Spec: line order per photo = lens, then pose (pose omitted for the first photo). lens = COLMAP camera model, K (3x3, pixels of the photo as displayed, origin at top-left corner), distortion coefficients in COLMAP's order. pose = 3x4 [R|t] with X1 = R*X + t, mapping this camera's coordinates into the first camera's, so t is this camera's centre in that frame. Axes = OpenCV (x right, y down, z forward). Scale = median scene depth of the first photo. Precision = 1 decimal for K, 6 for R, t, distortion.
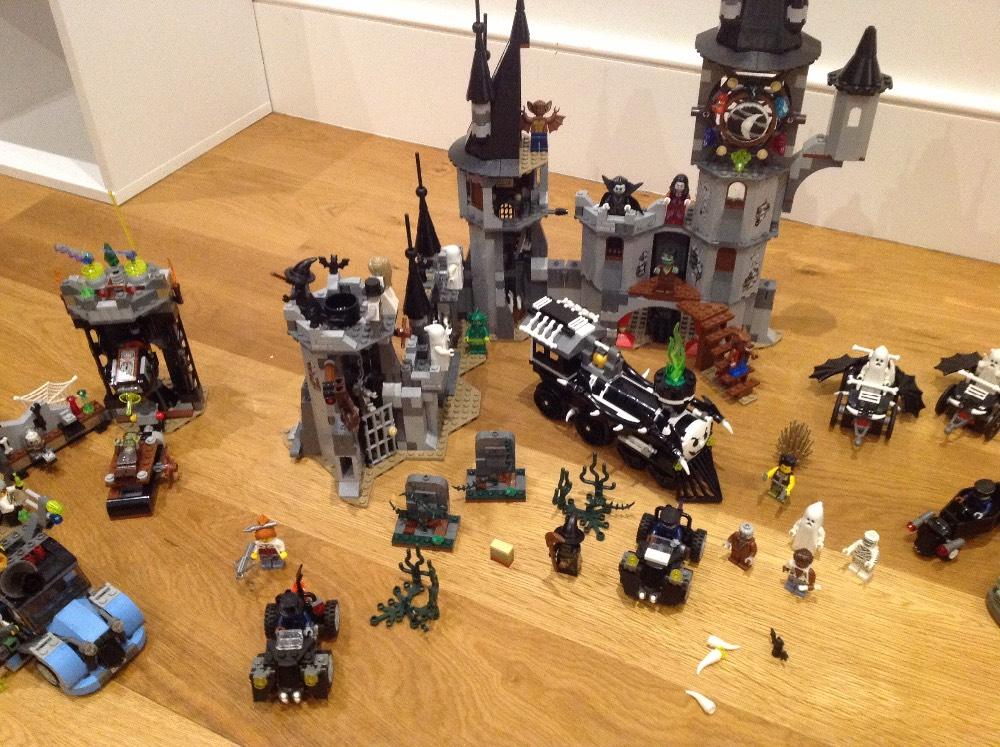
lens RADIAL K [[943.0, 0, 500.0], [0, 943.0, 373.5], [0, 0, 1]] dist [0.151053, -0.408163]
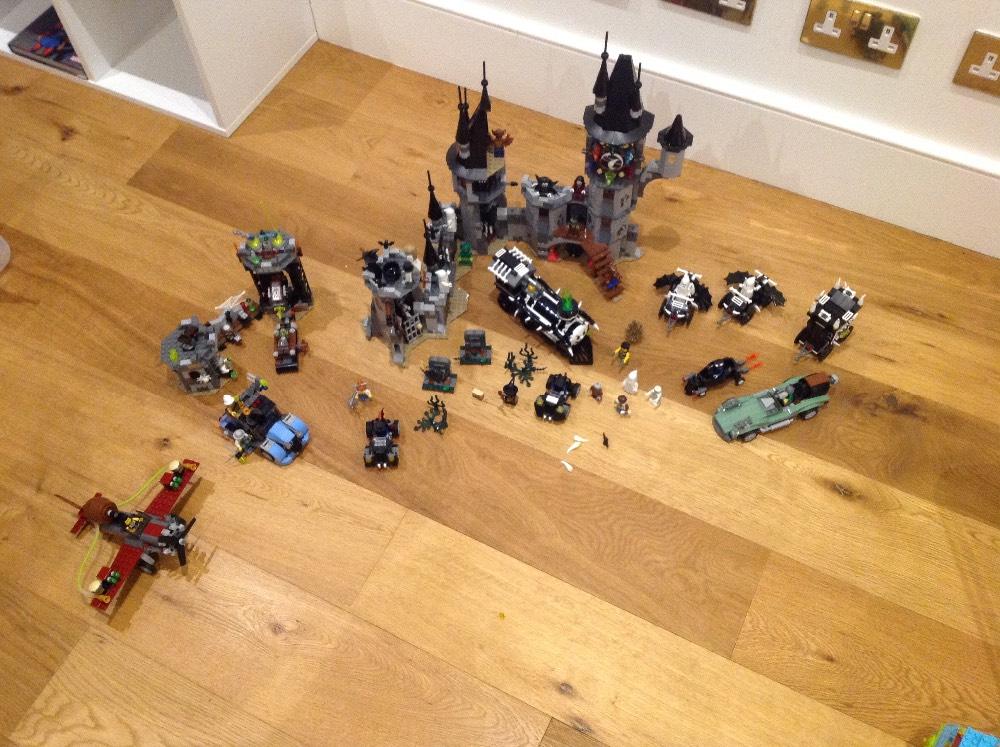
lens RADIAL K [[1004.5, 0, 500.0], [0, 1004.5, 373.5], [0, 0, 1]] dist [-0.008052, -0.005760]
pose [[0.999888, -0.006685, -0.013377, 0.070753], [0.010567, 0.948803, 0.315692, -0.480132], [0.010582, -0.315798, 0.948767, -0.917806]]
